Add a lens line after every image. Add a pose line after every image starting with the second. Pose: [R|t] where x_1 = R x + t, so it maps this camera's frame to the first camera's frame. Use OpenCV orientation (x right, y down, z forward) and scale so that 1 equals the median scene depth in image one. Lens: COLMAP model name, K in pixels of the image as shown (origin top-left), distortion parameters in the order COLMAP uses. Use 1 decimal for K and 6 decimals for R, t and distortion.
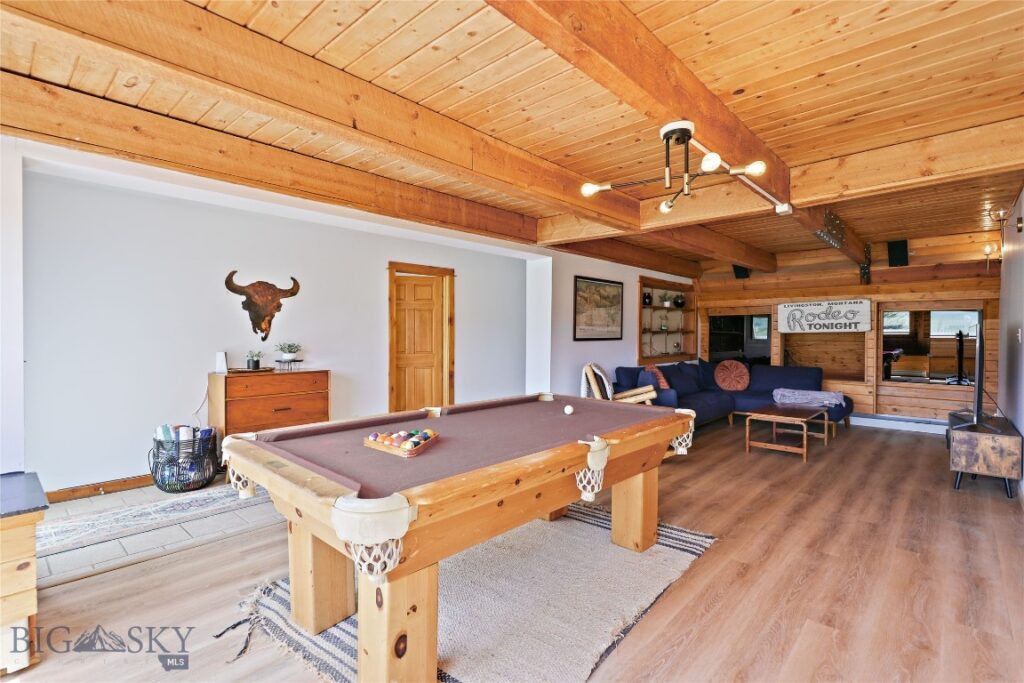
lens RADIAL K [[486.4, 0, 519.5], [0, 486.4, 340.0], [0, 0, 1]] dist [0.009996, -0.003453]
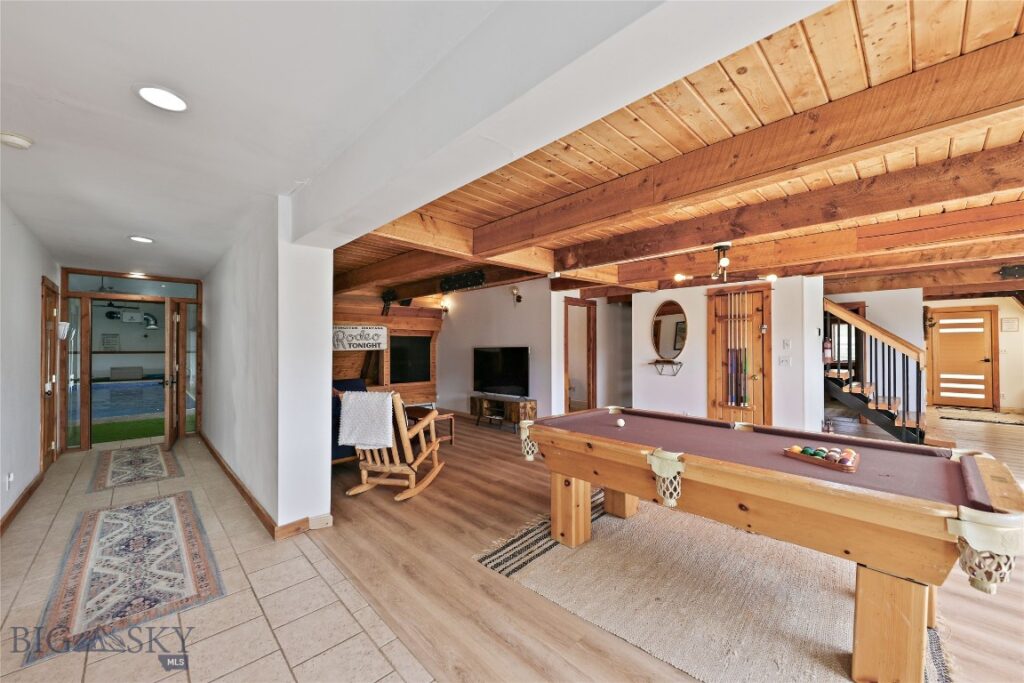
lens RADIAL K [[408.5, 0, 513.8], [0, 408.5, 345.4], [0, 0, 1]] dist [0.010002, 0.000278]
pose [[0.072270, 0.001940, 0.997383, -0.498211], [0.012643, 0.999916, -0.002861, -0.025262], [-0.997305, 0.012817, 0.072240, 0.647060]]
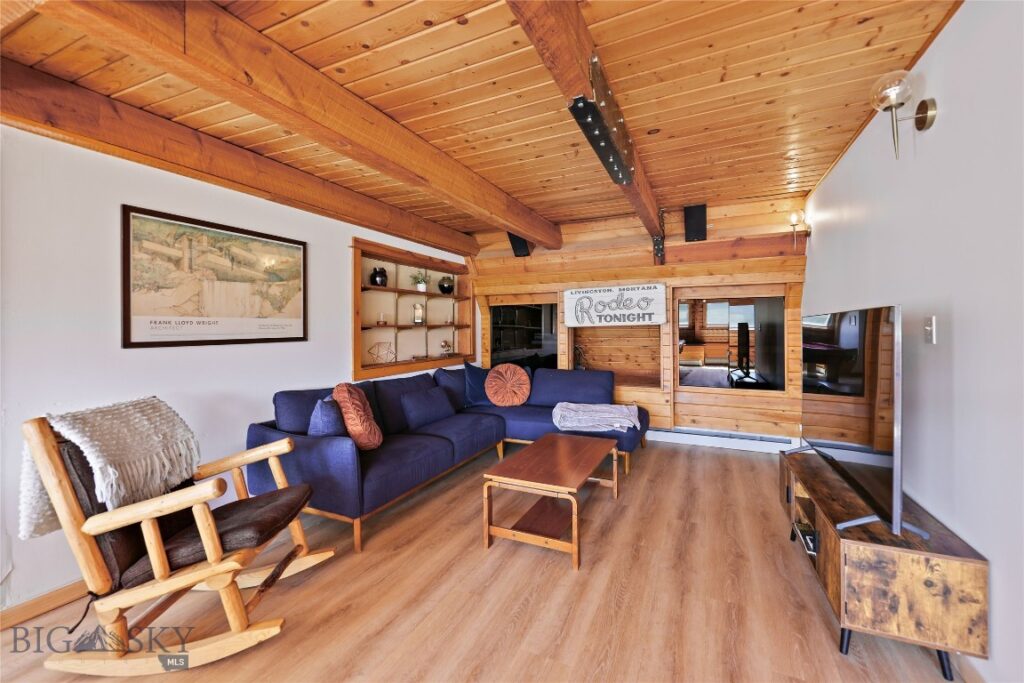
lens RADIAL K [[408.5, 0, 519.7], [0, 408.5, 325.6], [0, 0, 1]] dist [0.010002, 0.000278]
pose [[0.954673, -0.006414, 0.297589, 0.347026], [0.012088, 0.999779, -0.017229, -0.008109], [-0.297412, 0.020045, 0.954539, 0.515166]]
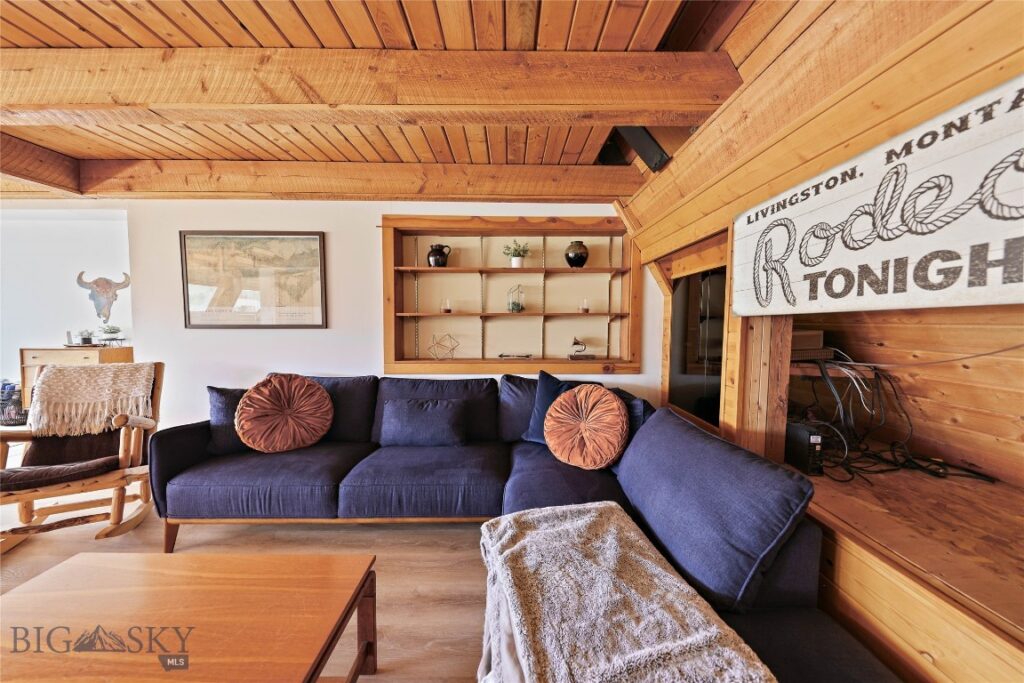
lens RADIAL K [[347.2, 0, 526.6], [0, 347.2, 340.3], [0, 0, 1]] dist [-0.000413, -0.000480]
pose [[0.690962, 0.044552, -0.721517, 0.780175], [-0.012409, 0.998683, 0.049783, -0.011440], [0.722785, -0.025445, 0.690605, 0.993272]]
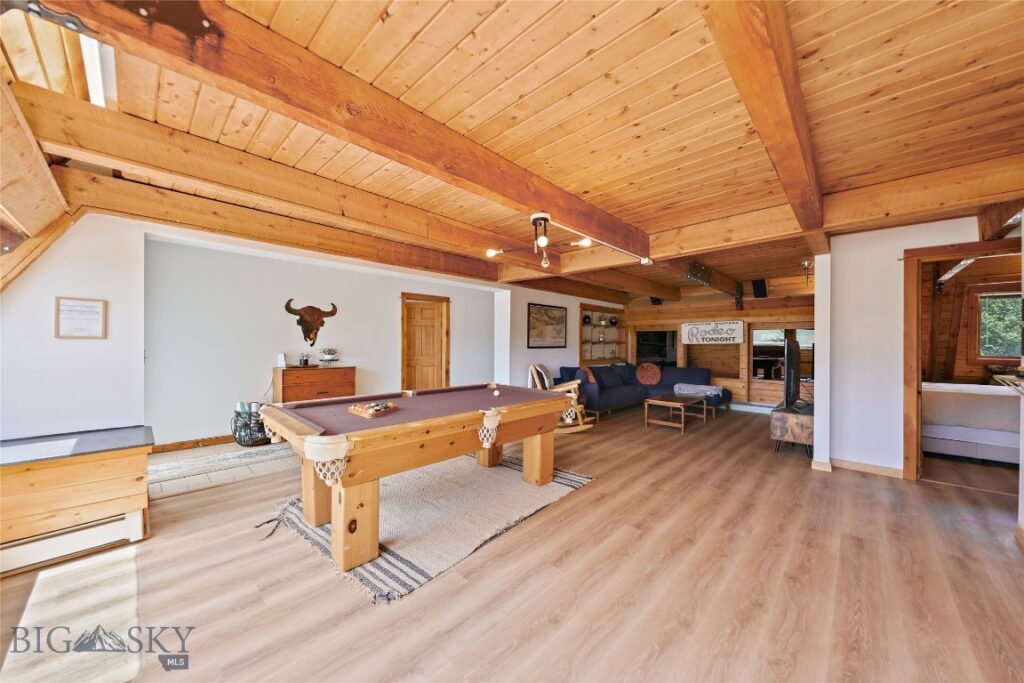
lens RADIAL K [[363.7, 0, 518.1], [0, 363.7, 346.9], [0, 0, 1]] dist [0.001266, -0.000907]
pose [[0.999781, 0.008794, -0.018978, 0.102771], [-0.008827, 0.999960, -0.001629, -0.000391], [0.018963, 0.001796, 0.999819, -0.075204]]
